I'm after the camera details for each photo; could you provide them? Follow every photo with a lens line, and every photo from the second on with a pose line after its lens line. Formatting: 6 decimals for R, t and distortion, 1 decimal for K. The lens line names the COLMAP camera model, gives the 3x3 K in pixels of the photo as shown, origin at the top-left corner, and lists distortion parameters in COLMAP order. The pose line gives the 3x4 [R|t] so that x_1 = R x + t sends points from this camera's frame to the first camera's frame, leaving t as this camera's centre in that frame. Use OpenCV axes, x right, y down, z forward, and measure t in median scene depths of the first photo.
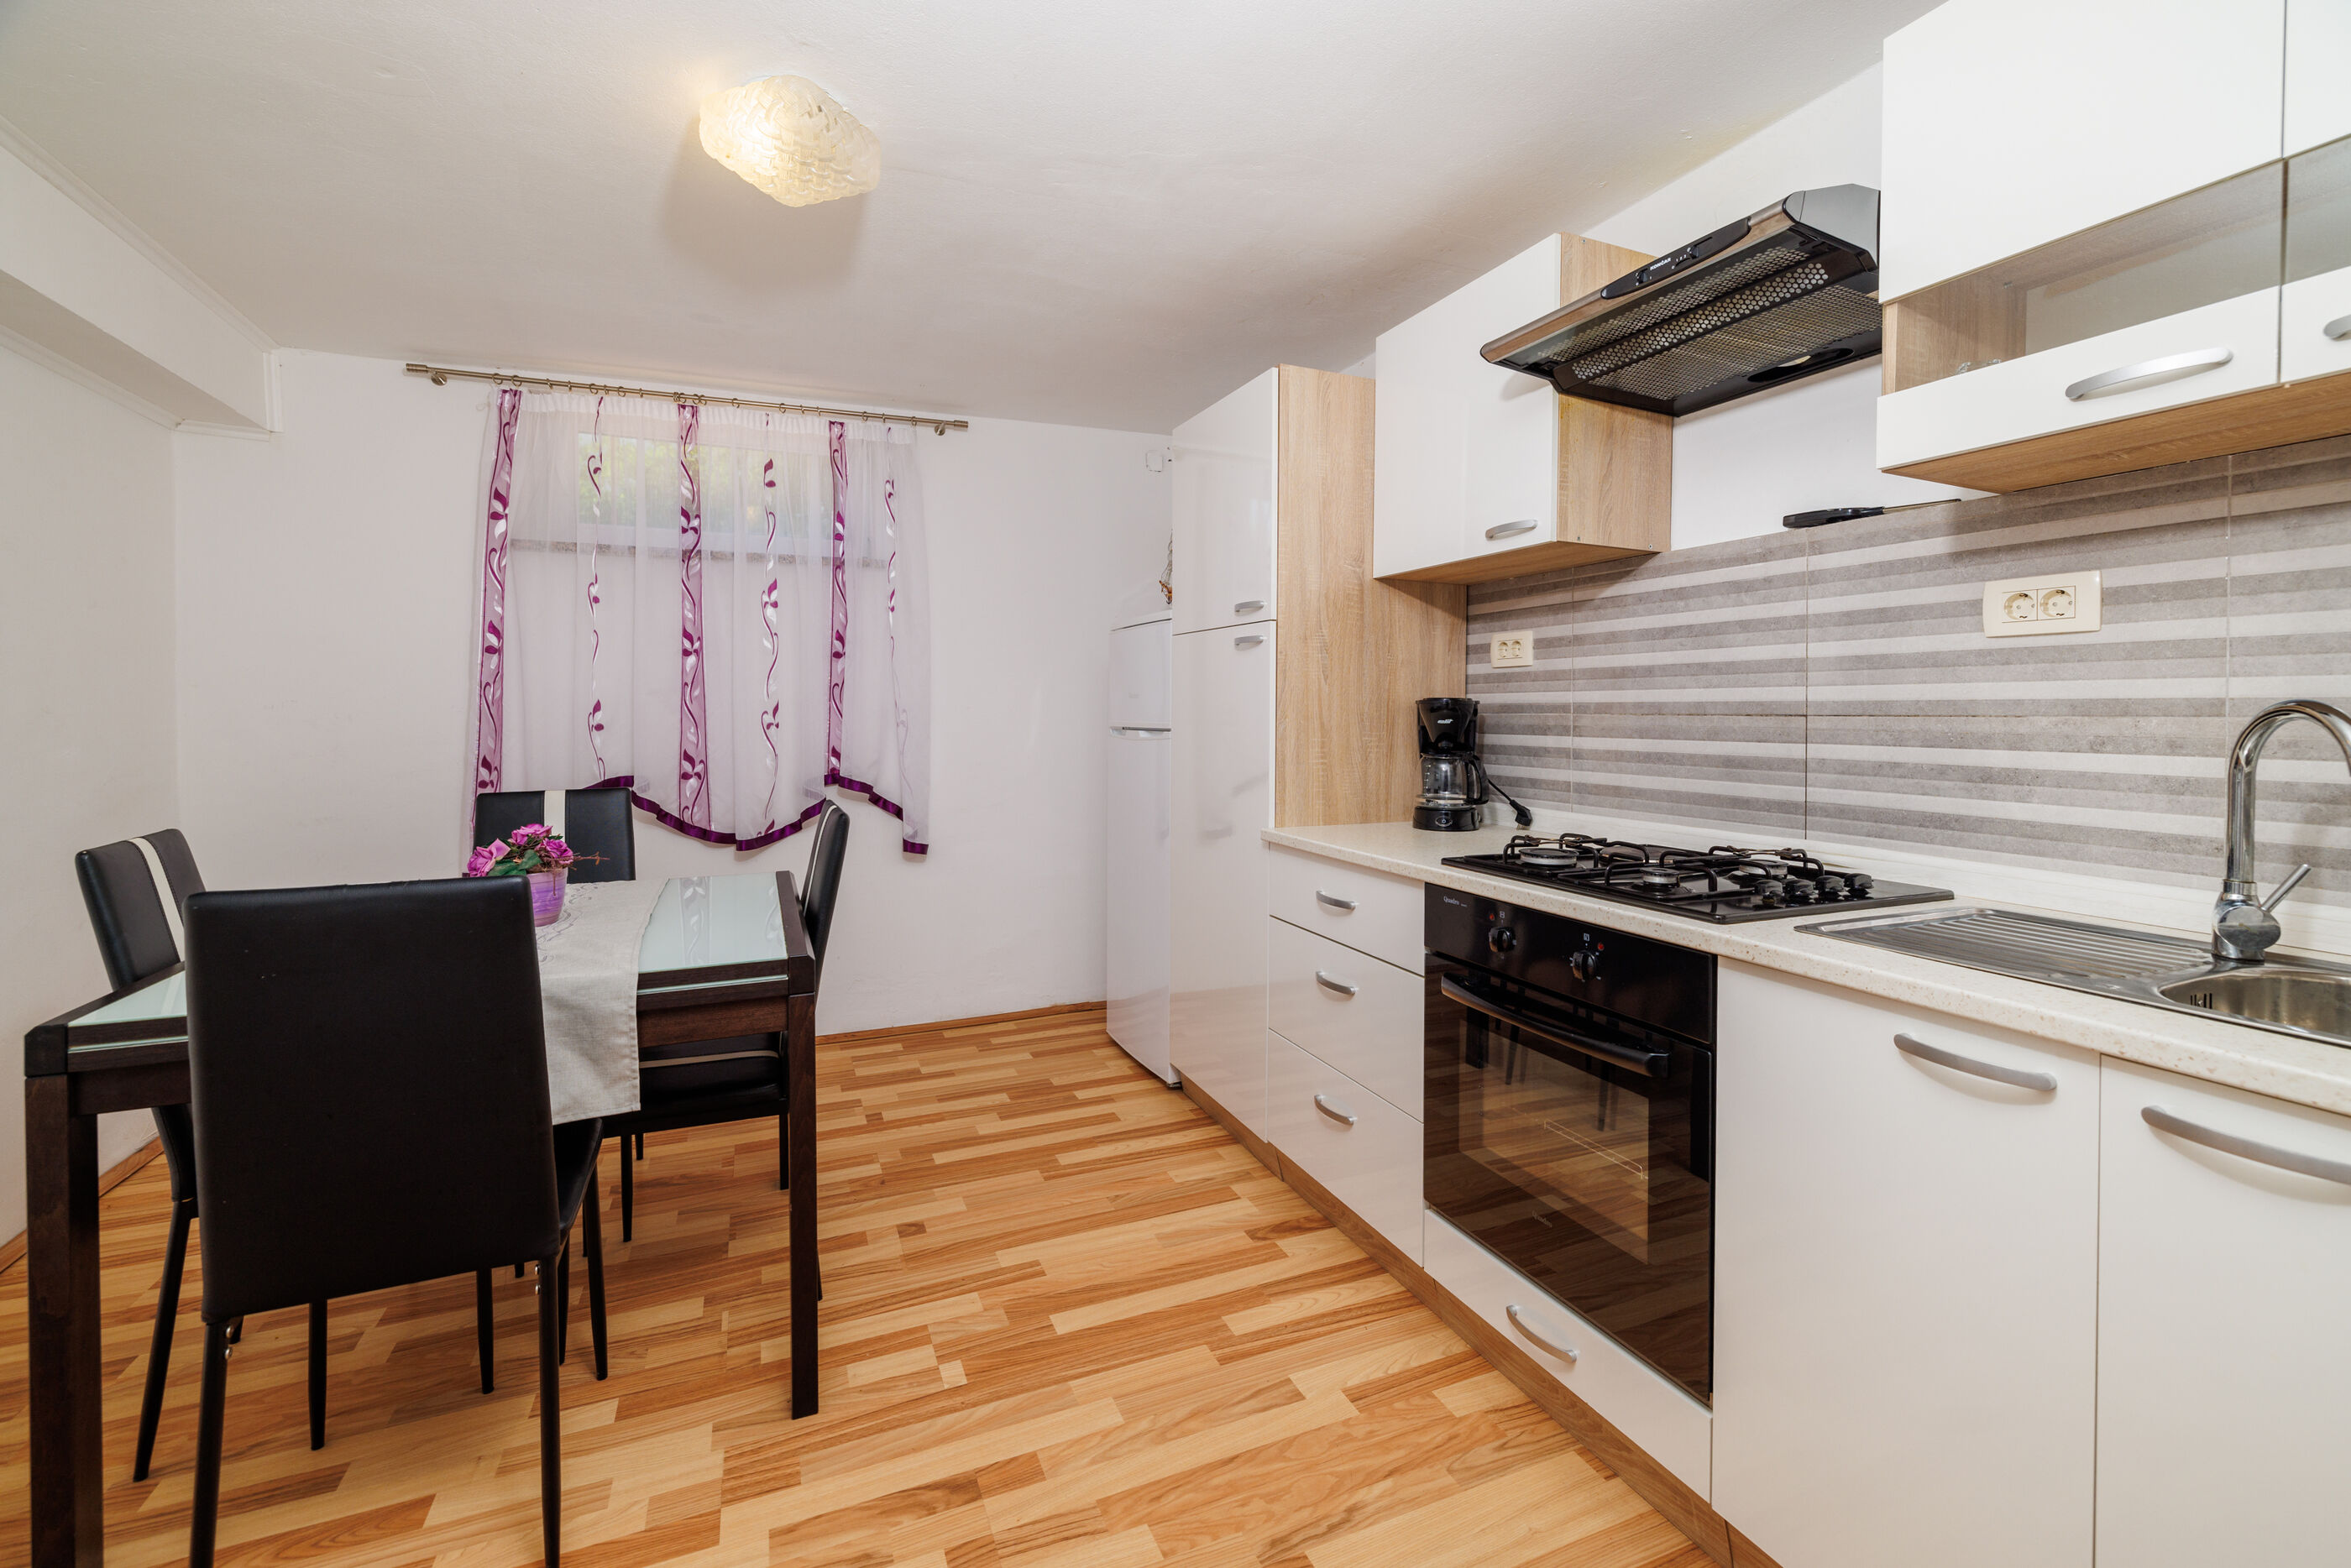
lens RADIAL K [[996.6, 0, 1186.3], [0, 996.6, 738.7], [0, 0, 1]] dist [-0.000583, -0.000071]
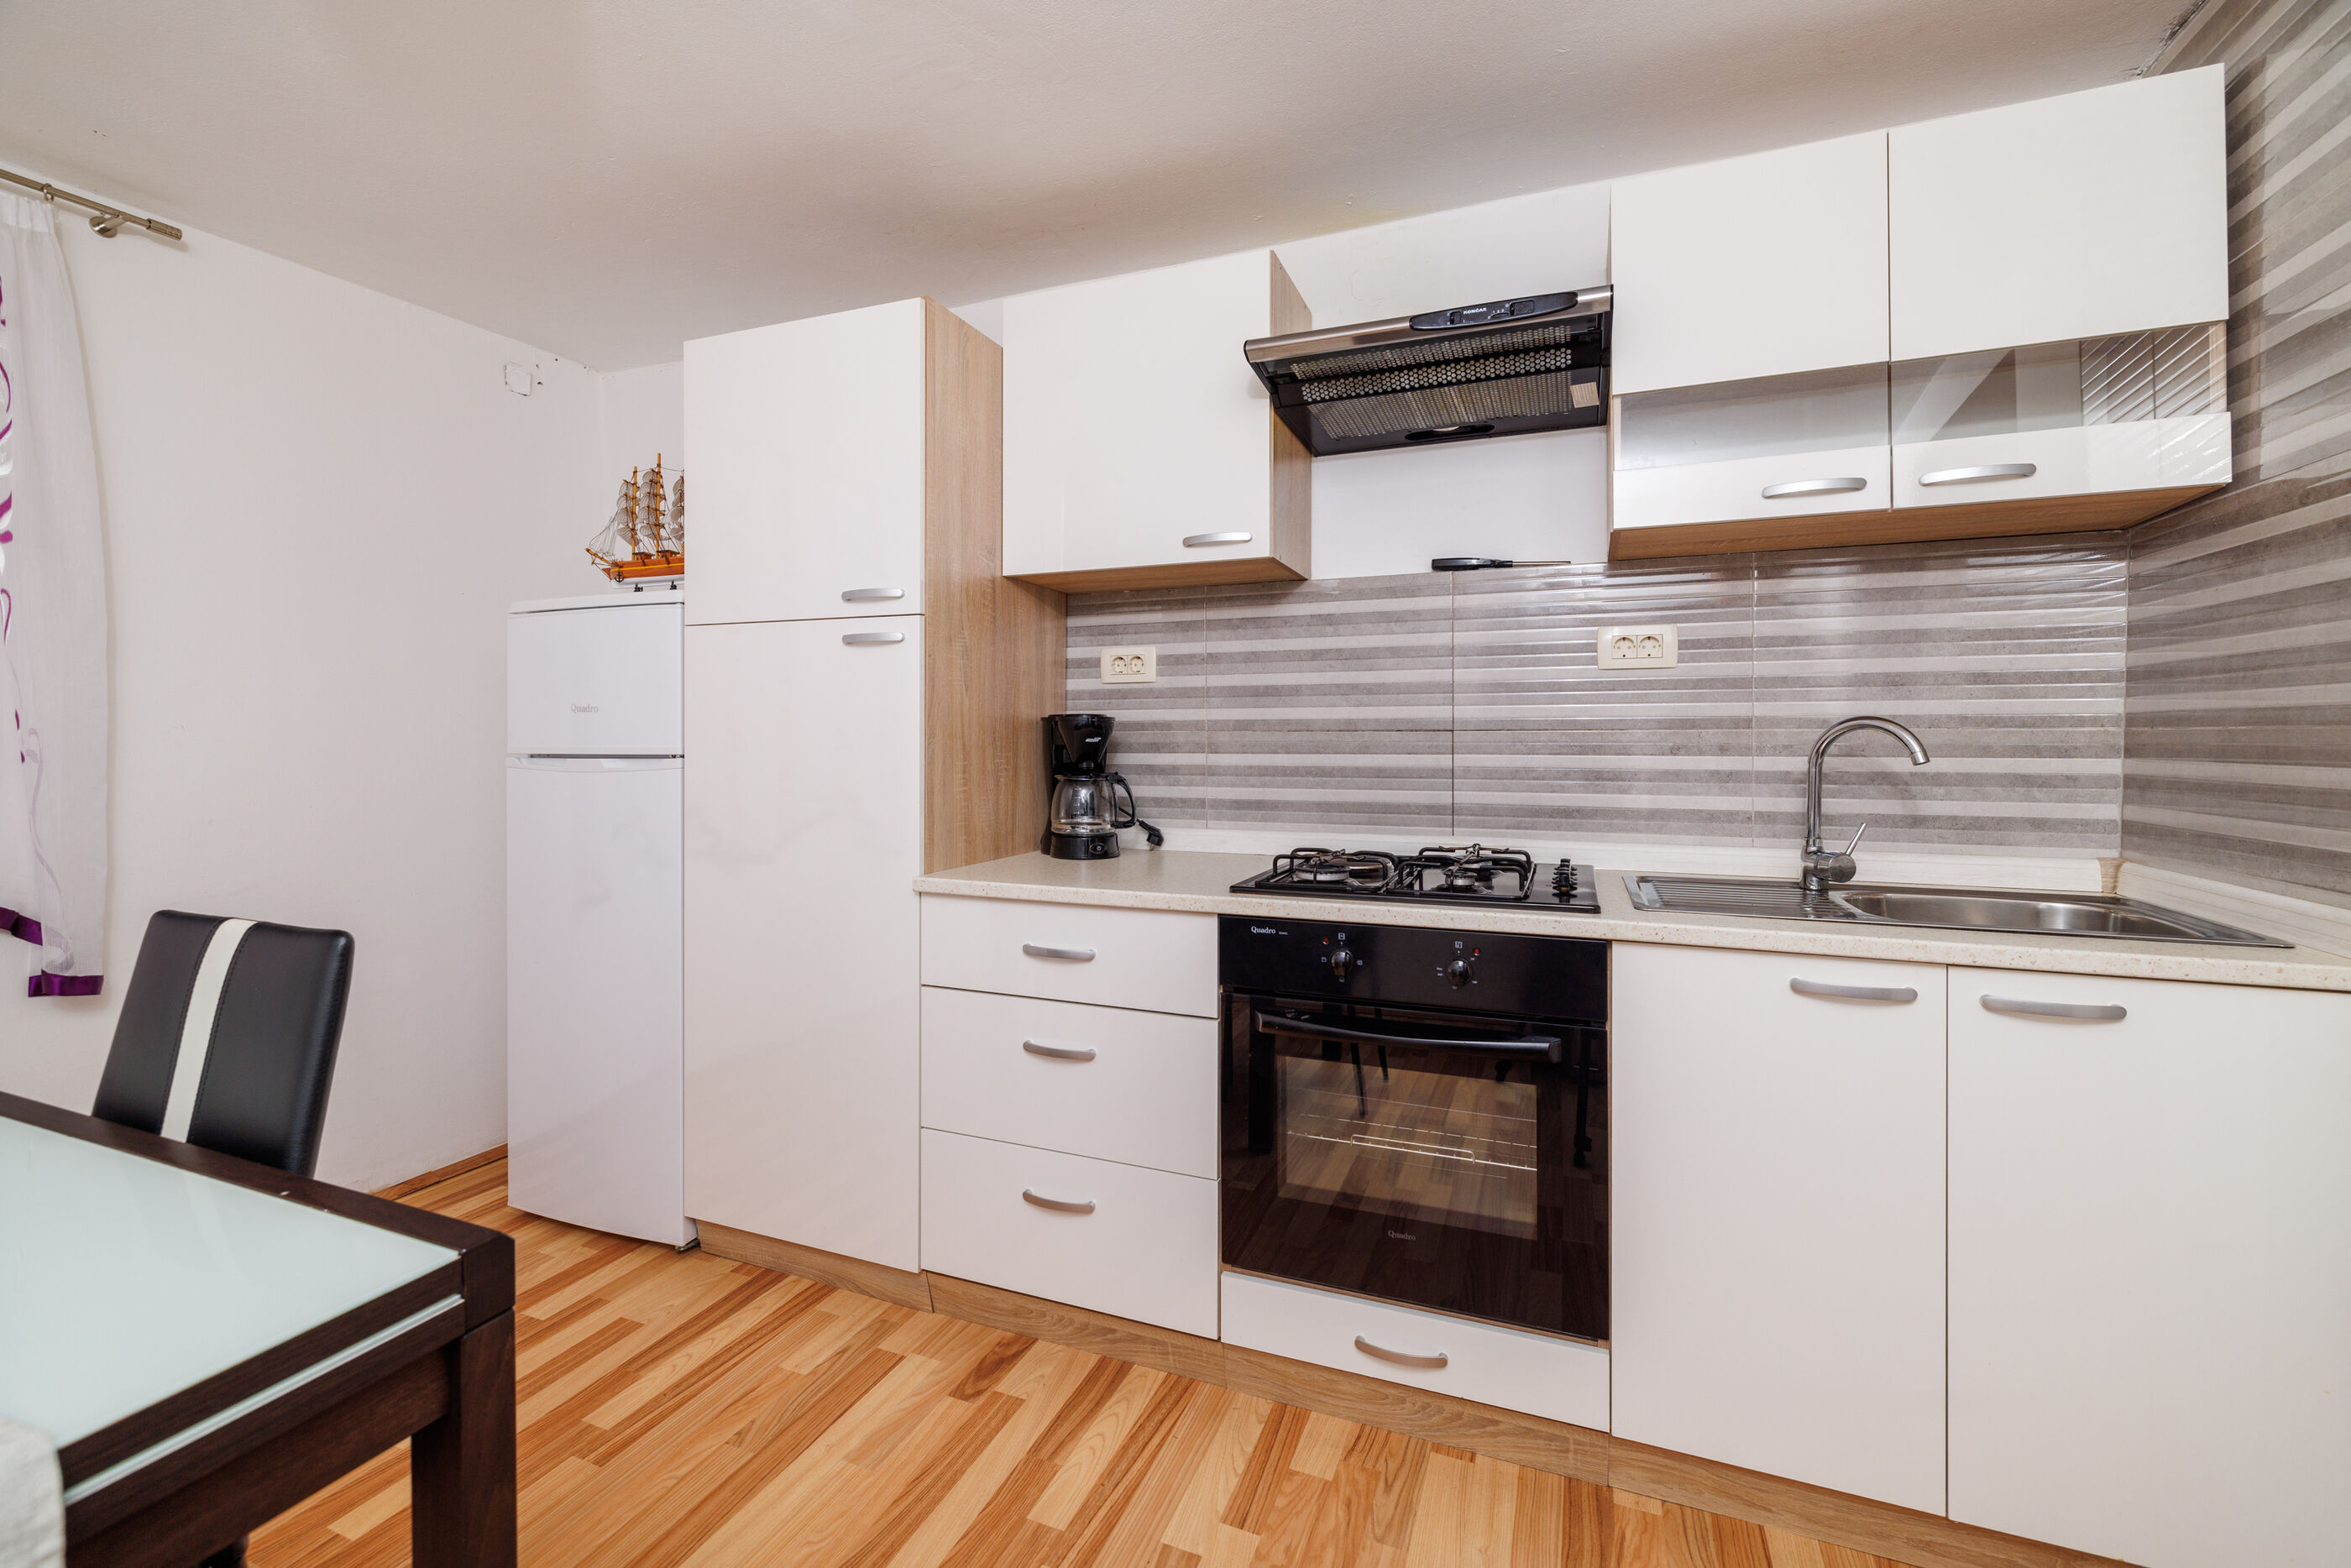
lens RADIAL K [[989.4, 0, 1187.6], [0, 989.4, 754.0], [0, 0, 1]] dist [0.002075, -0.000018]
pose [[0.715928, -0.018150, 0.697938, -0.362101], [0.023703, 0.999718, 0.001684, -0.004298], [-0.697771, 0.015338, 0.716156, 0.328188]]
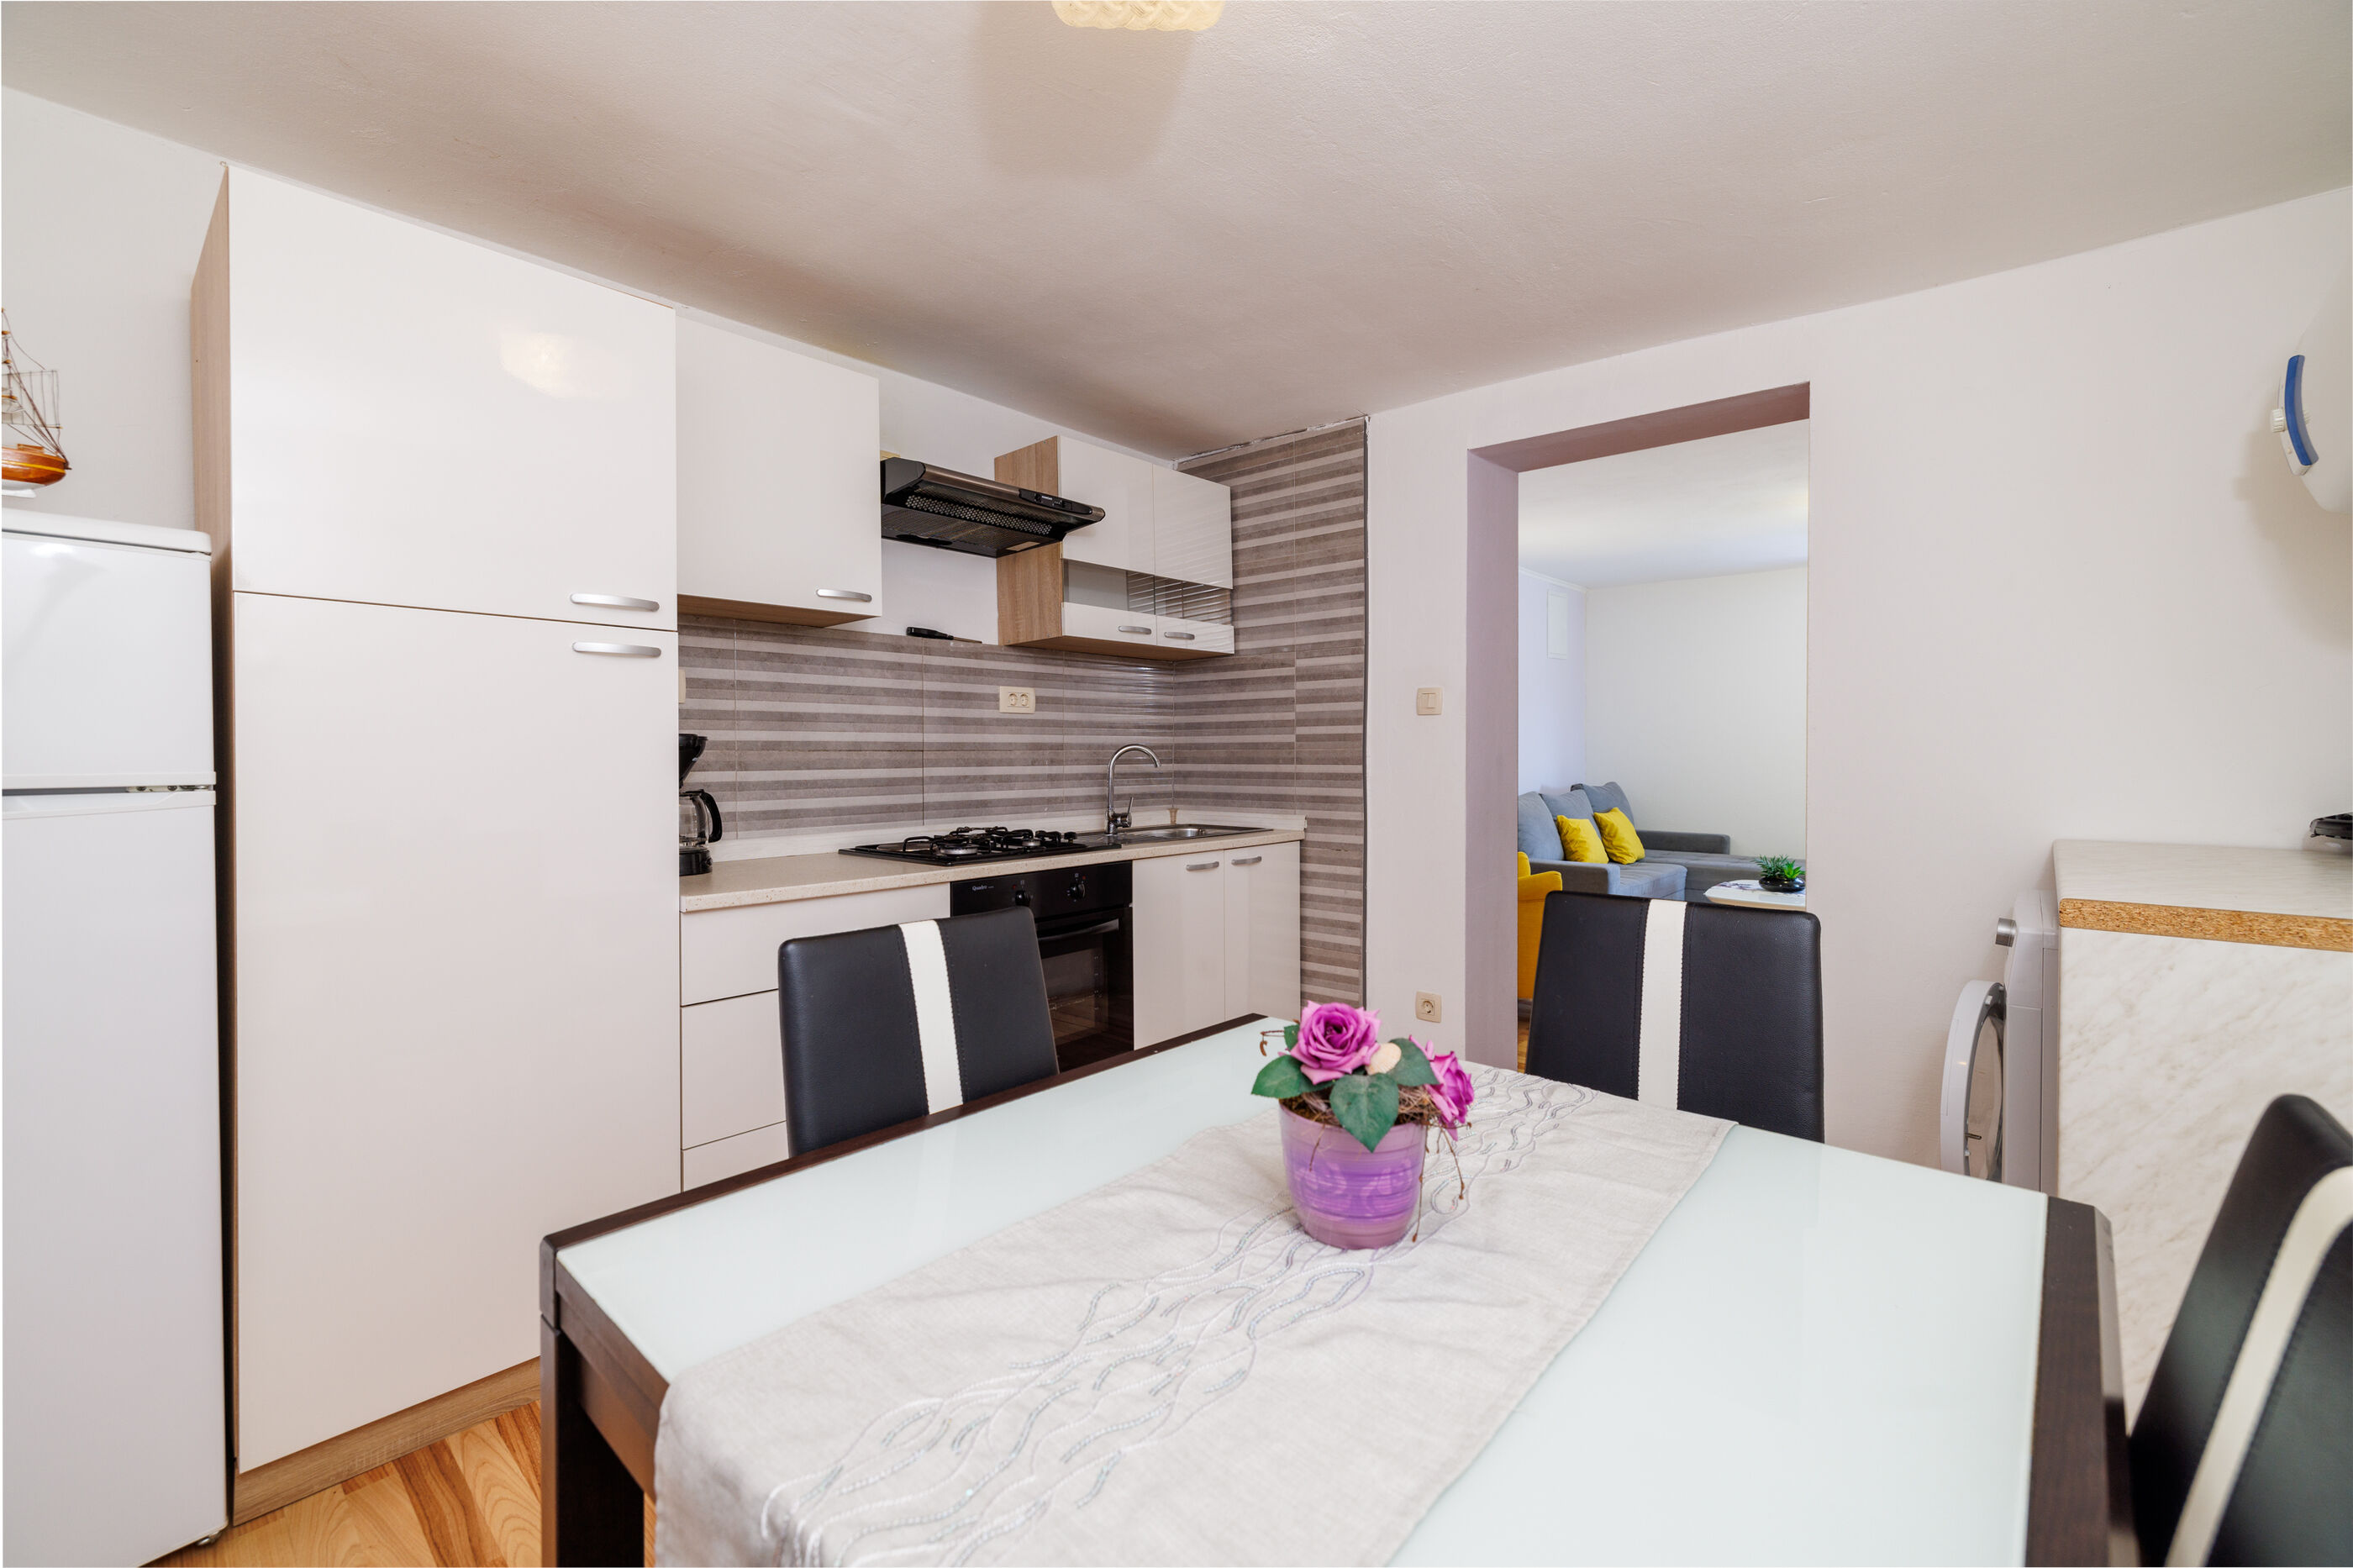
lens RADIAL K [[1007.0, 0, 1184.5], [0, 1007.0, 765.8], [0, 0, 1]] dist [-0.001050, -0.000100]
pose [[-0.417107, -0.012651, 0.908769, -0.935135], [0.028677, 0.999222, 0.027072, -0.026746], [-0.908405, 0.037352, -0.416419, 1.124150]]
